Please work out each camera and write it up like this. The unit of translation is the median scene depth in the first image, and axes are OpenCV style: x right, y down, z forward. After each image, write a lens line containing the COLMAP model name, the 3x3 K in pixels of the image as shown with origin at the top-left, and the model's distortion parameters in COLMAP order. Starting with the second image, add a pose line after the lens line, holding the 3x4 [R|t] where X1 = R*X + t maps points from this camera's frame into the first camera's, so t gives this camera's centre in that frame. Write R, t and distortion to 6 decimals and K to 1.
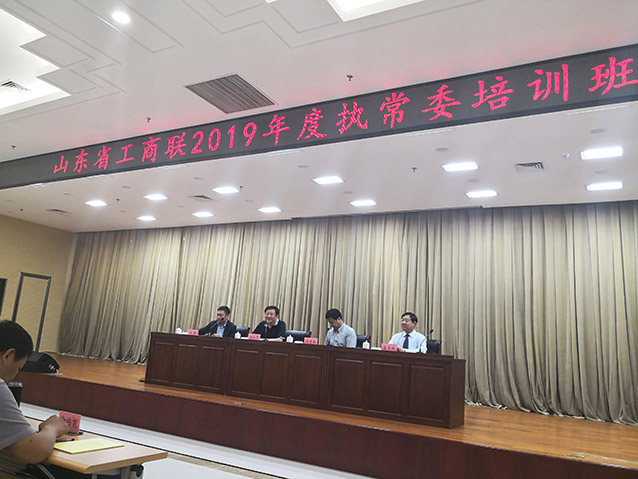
lens RADIAL K [[518.2, 0, 317.6], [0, 518.2, 246.7], [0, 0, 1]] dist [0.030347, -0.061681]
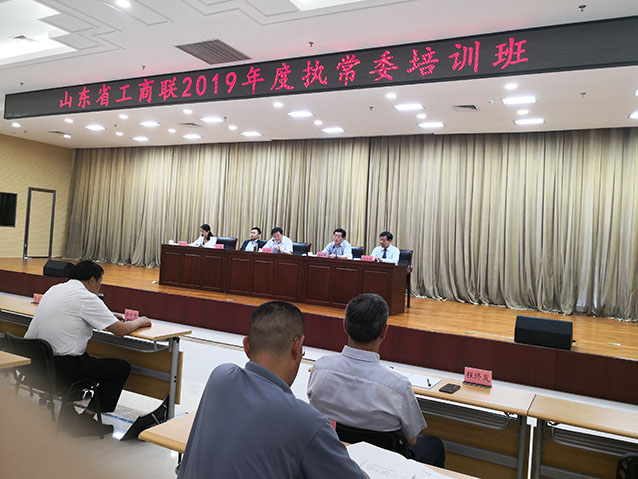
lens RADIAL K [[524.0, 0, 319.0], [0, 524.0, 239.5], [0, 0, 1]] dist [0.005392, -0.001305]
pose [[0.999680, -0.012056, 0.022245, 0.032014], [0.007714, 0.982551, 0.185835, -0.068661], [-0.024098, -0.185604, 0.982329, -0.202981]]
